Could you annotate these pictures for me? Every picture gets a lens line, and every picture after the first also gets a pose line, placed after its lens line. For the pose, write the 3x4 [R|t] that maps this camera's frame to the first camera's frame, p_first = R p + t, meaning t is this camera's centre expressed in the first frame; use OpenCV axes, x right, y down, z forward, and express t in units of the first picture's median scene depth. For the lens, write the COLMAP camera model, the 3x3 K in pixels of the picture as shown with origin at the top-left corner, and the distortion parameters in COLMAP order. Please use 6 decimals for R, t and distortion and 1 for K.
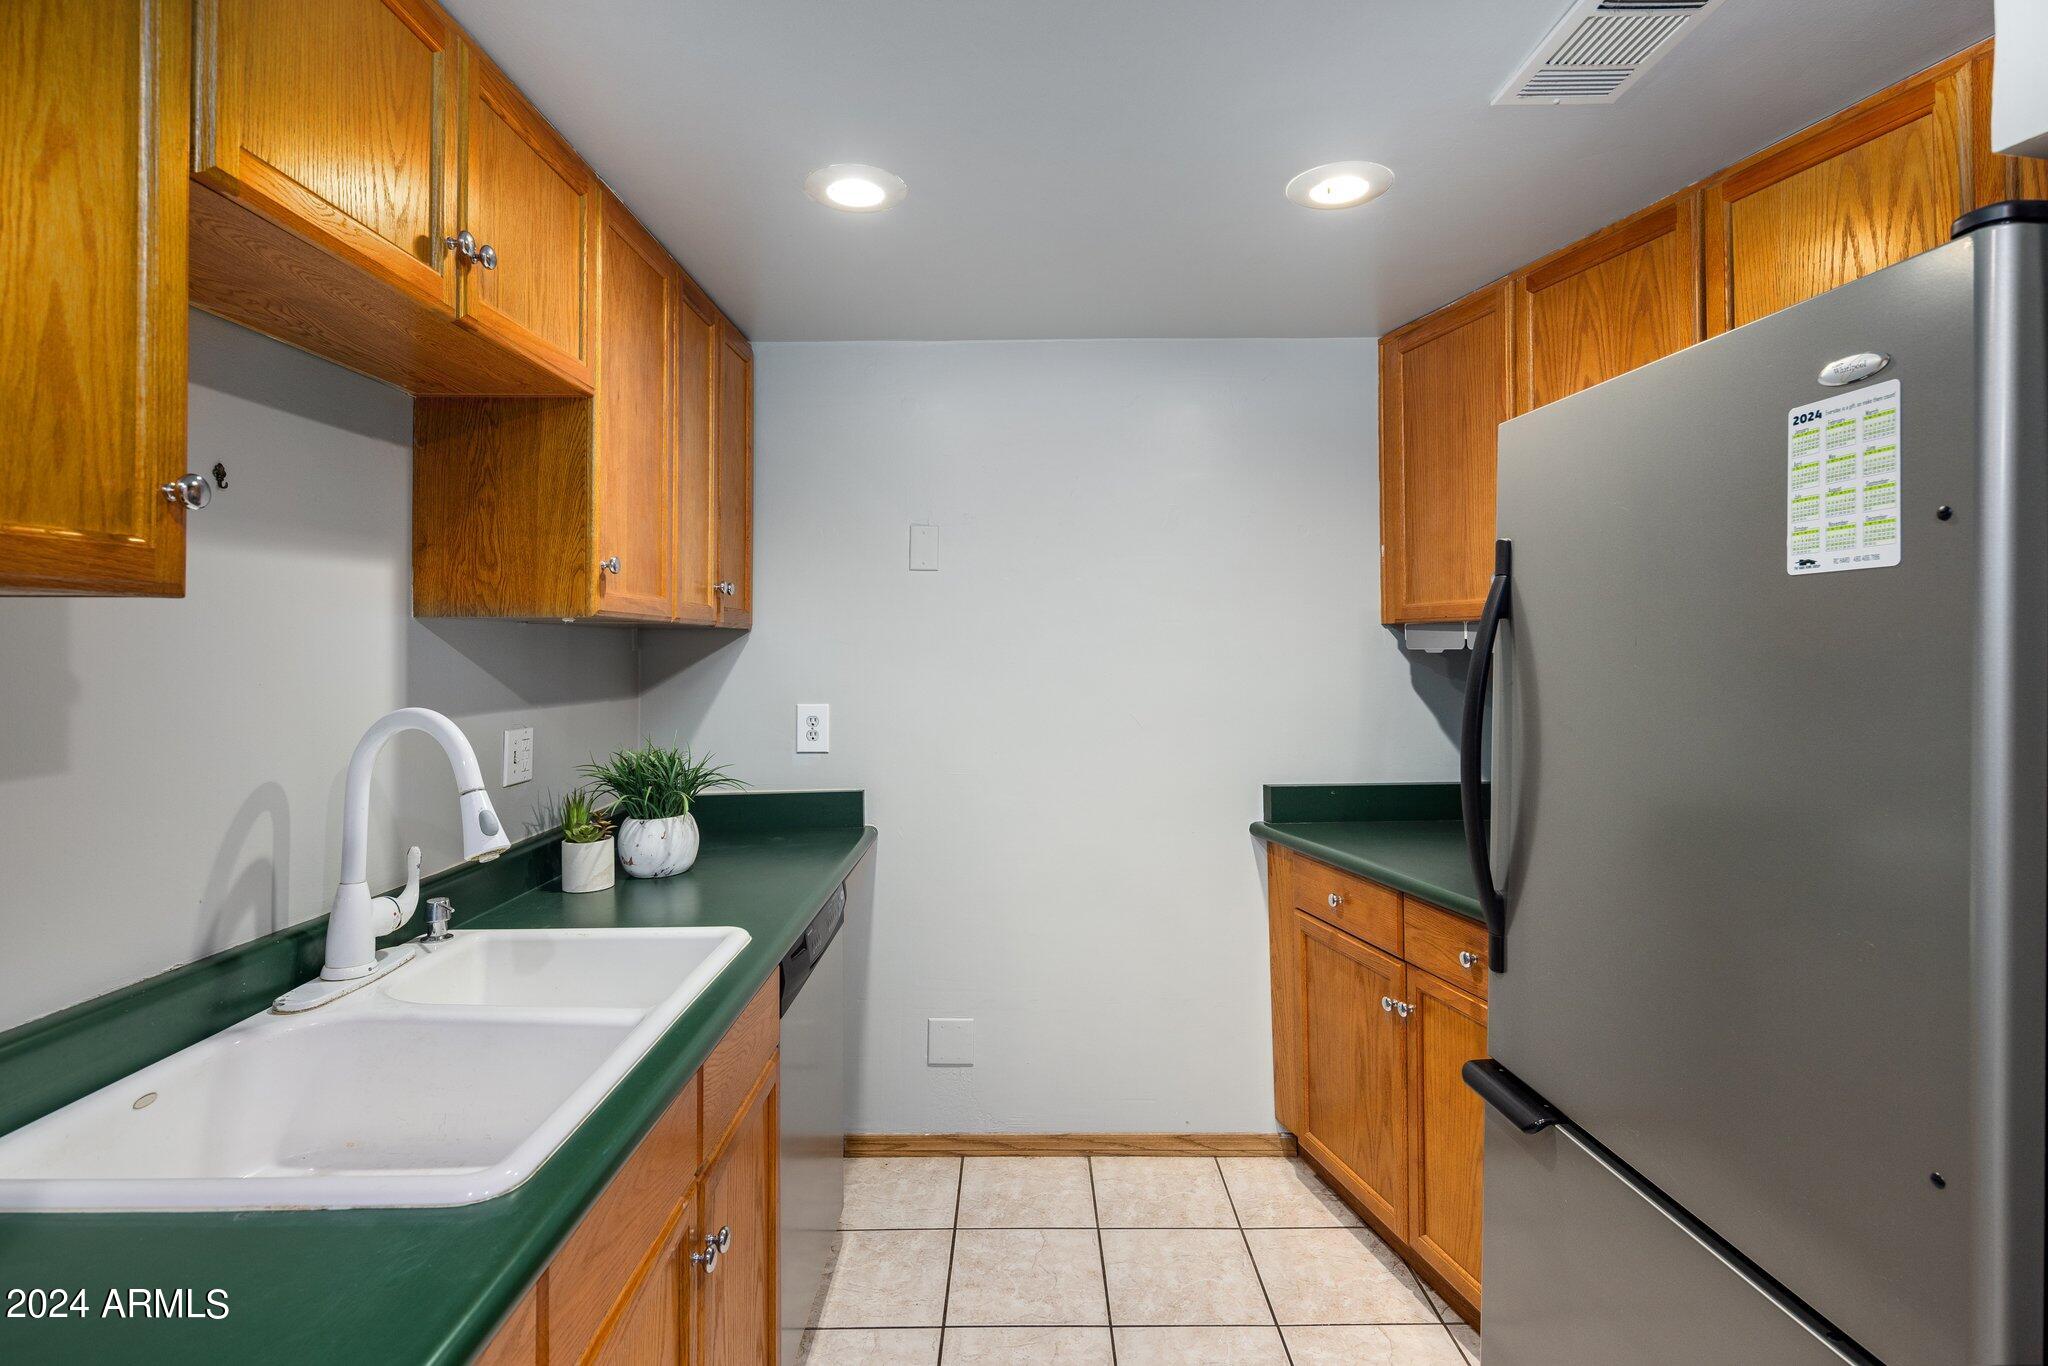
lens RADIAL K [[998.1, 0, 1026.4], [0, 998.1, 632.3], [0, 0, 1]] dist [0.003870, 0.000215]
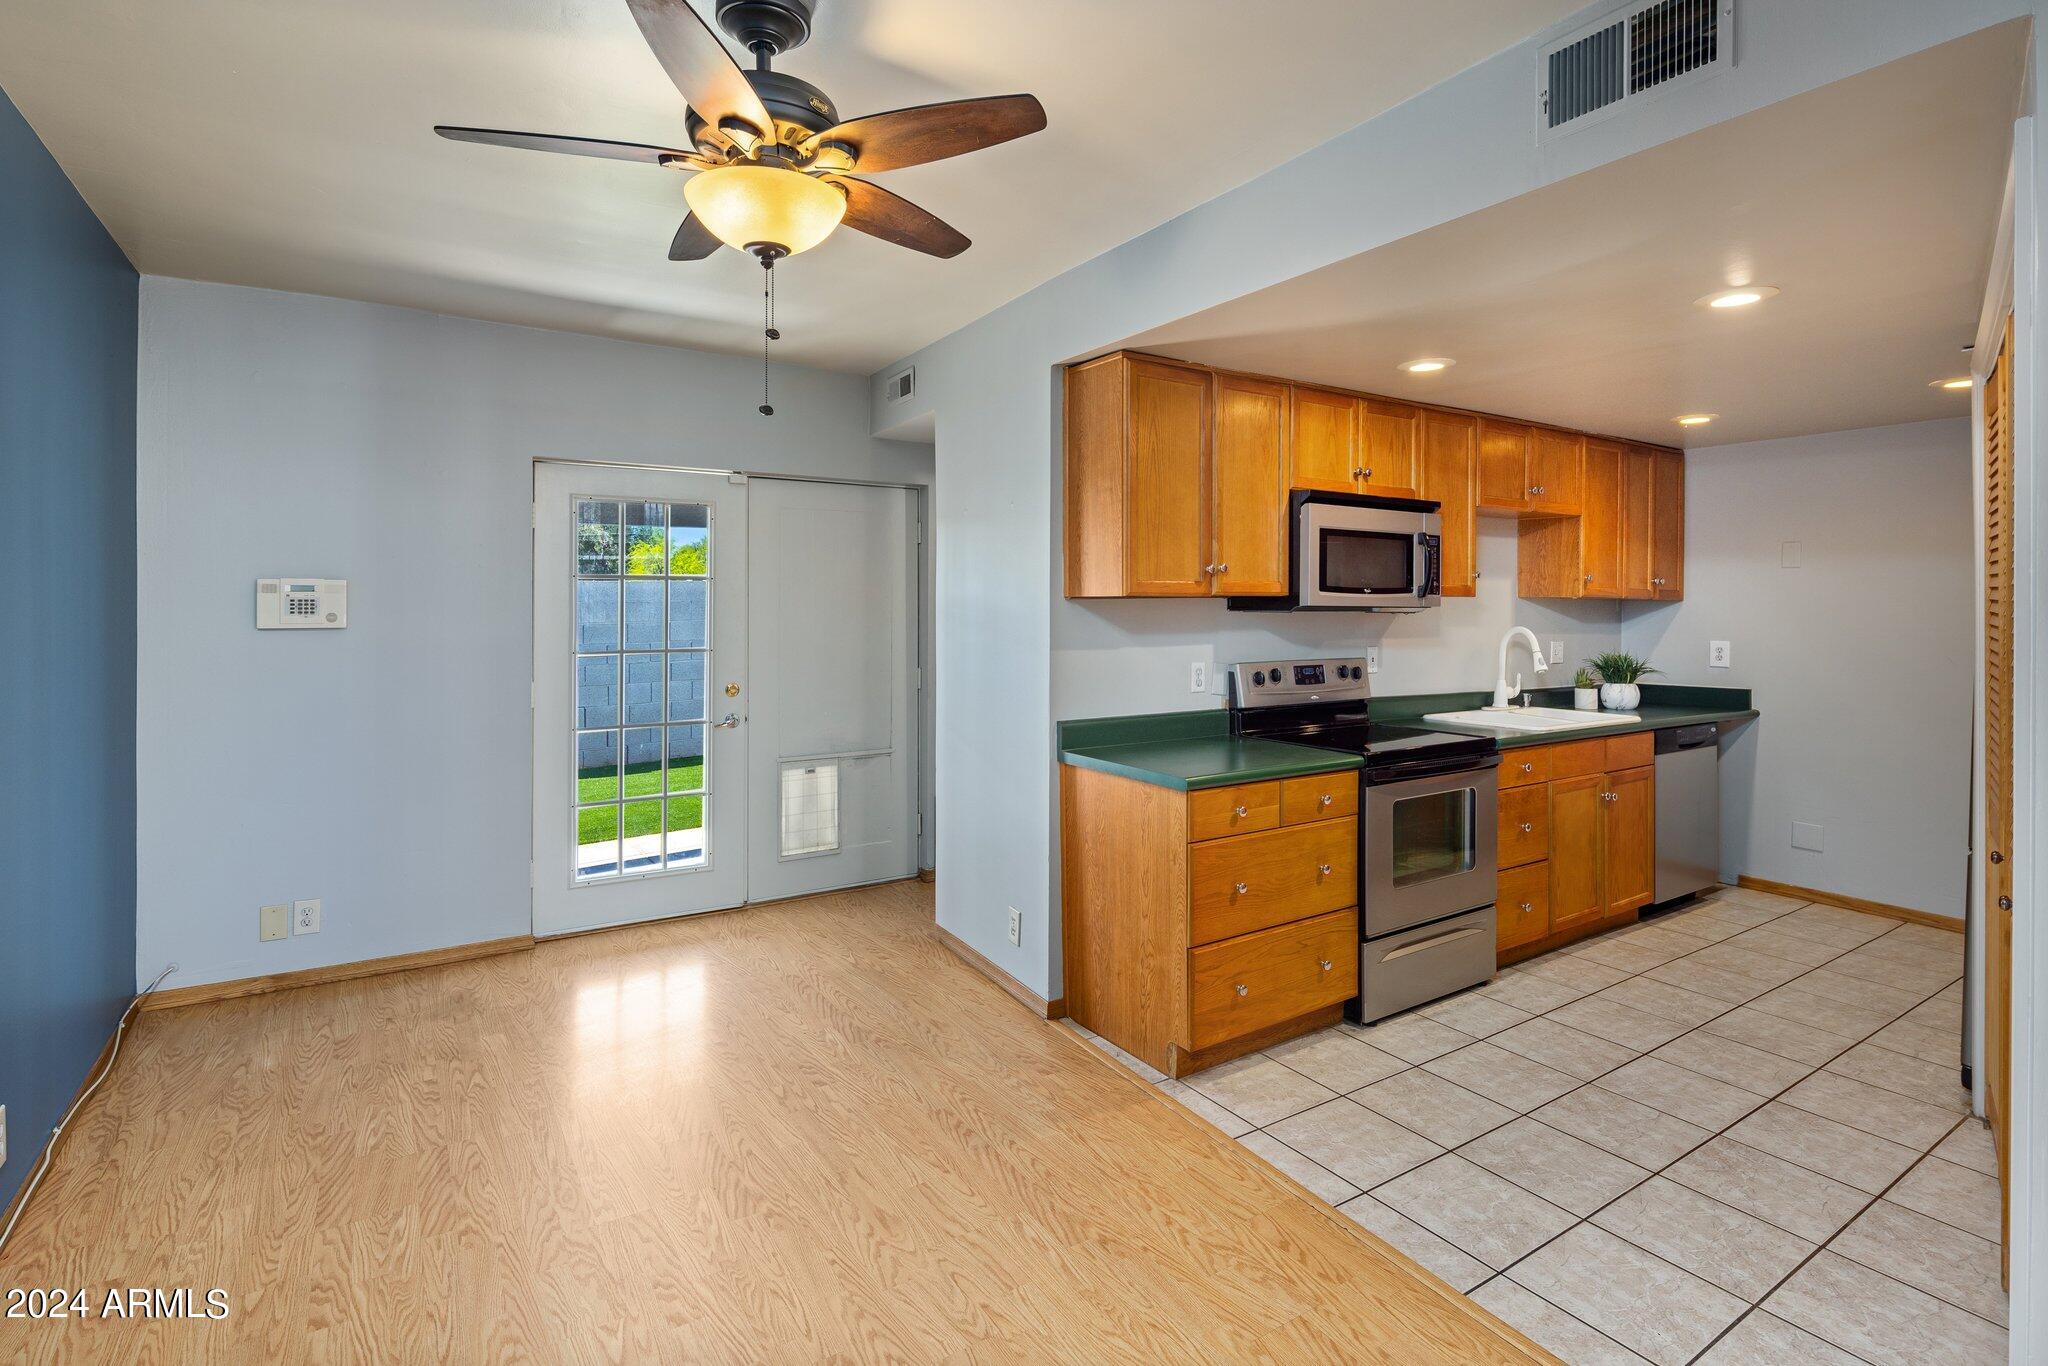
lens RADIAL K [[1004.0, 0, 1016.6], [0, 1004.0, 595.0], [0, 0, 1]] dist [-0.001901, -0.000868]
pose [[0.543329, -0.001789, -0.839518, 0.808885], [0.001381, 0.999998, -0.001237, -0.016821], [0.839519, -0.000487, 0.543331, -1.400204]]
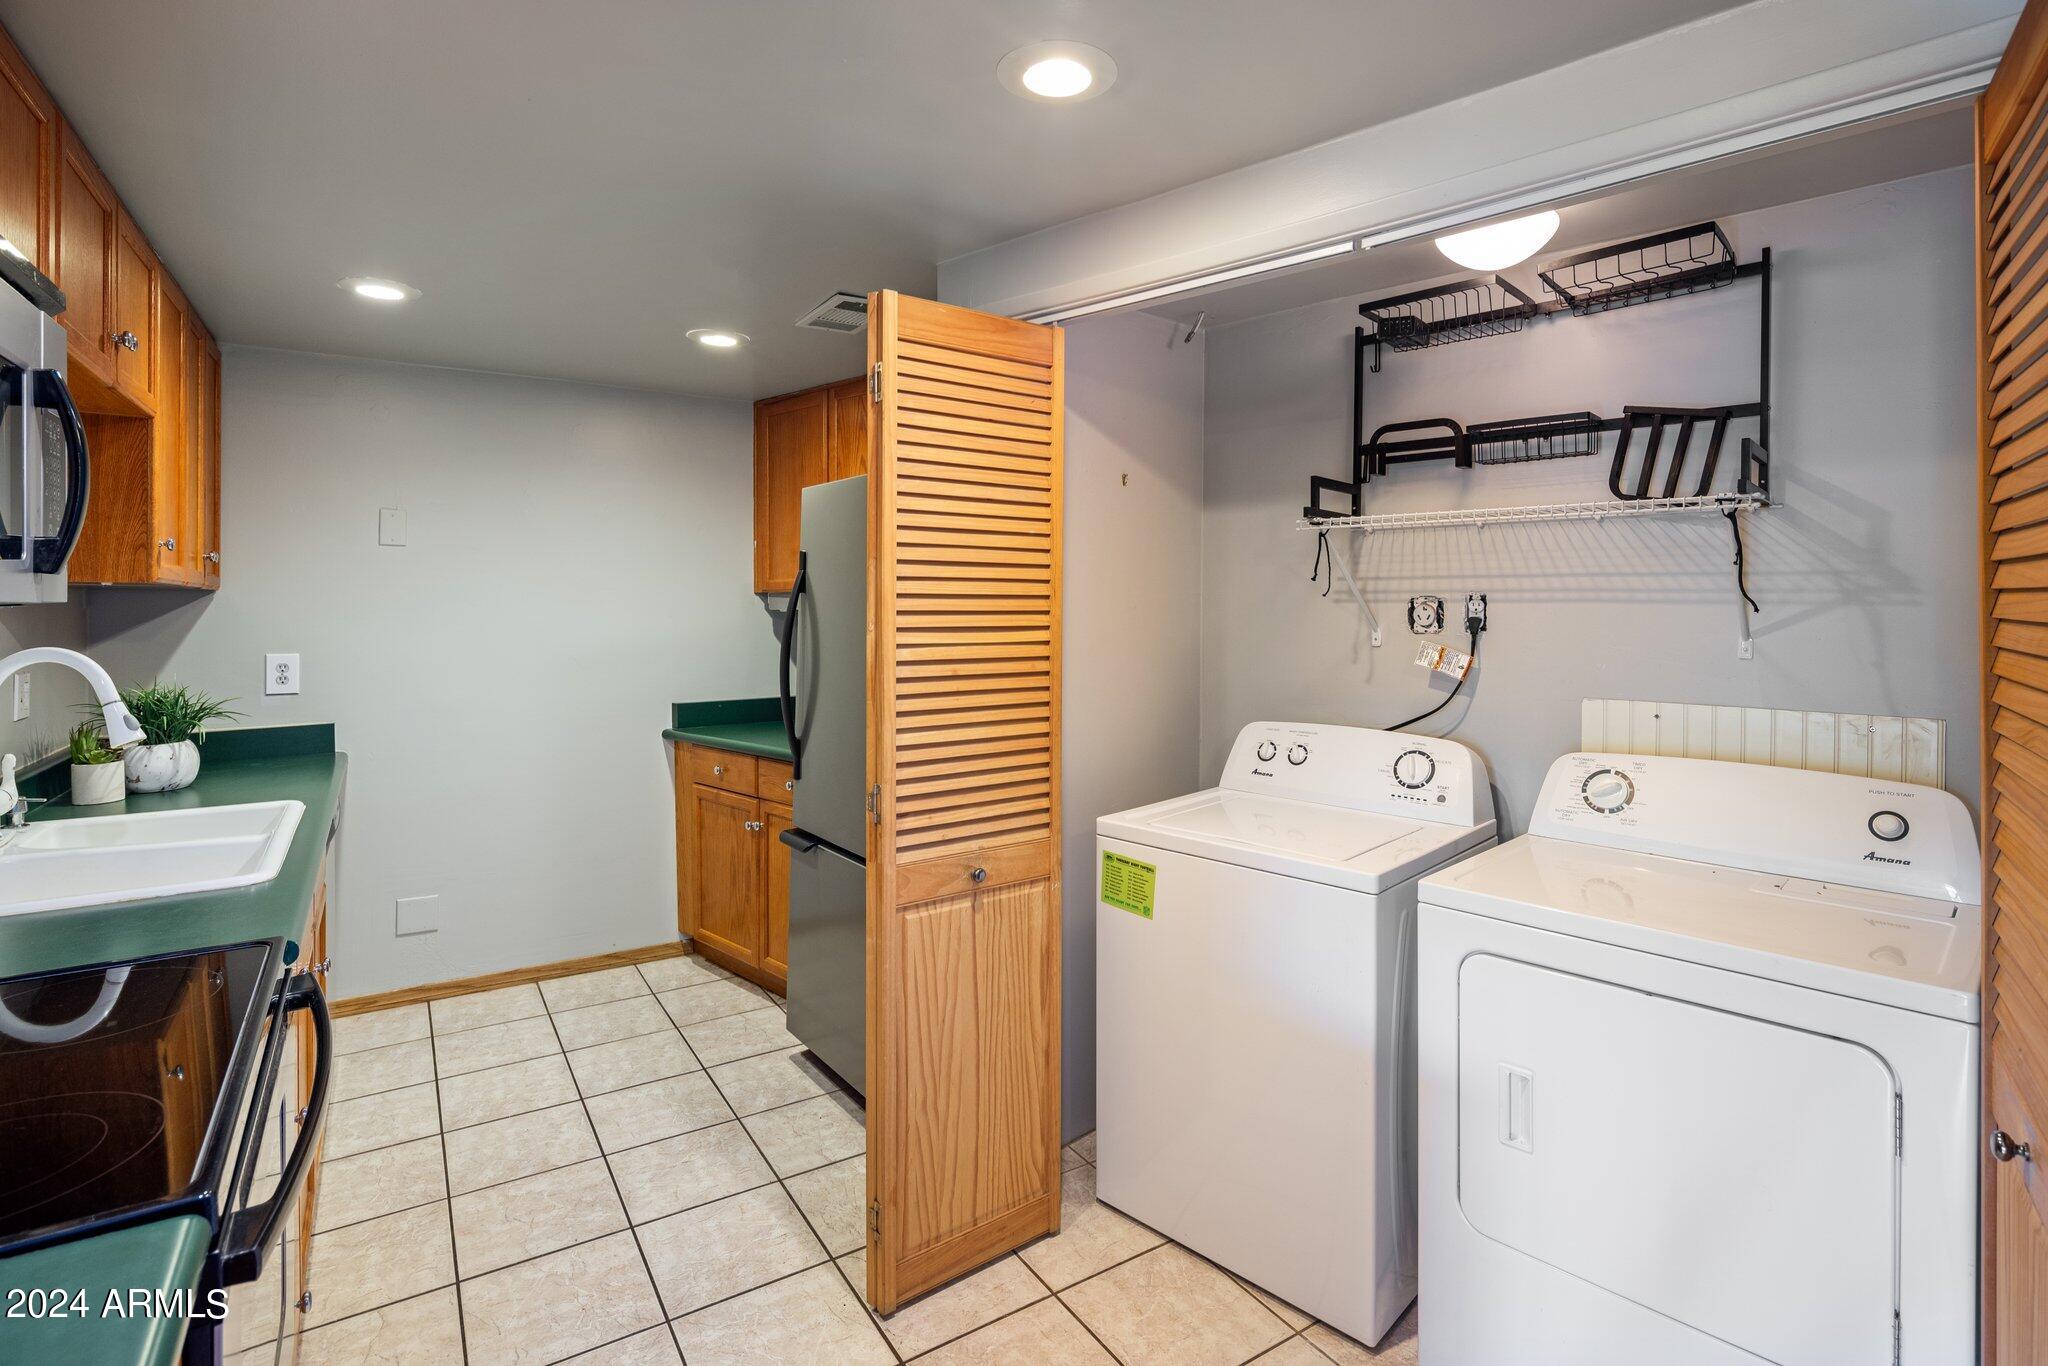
lens RADIAL K [[985.1, 0, 1025.3], [0, 985.1, 608.6], [0, 0, 1]] dist [0.003297, 0.000450]
pose [[0.840859, 0.004551, 0.541234, -0.133433], [-0.011811, 0.999881, 0.009943, -0.005890], [-0.541125, -0.014753, 0.840813, -0.600050]]
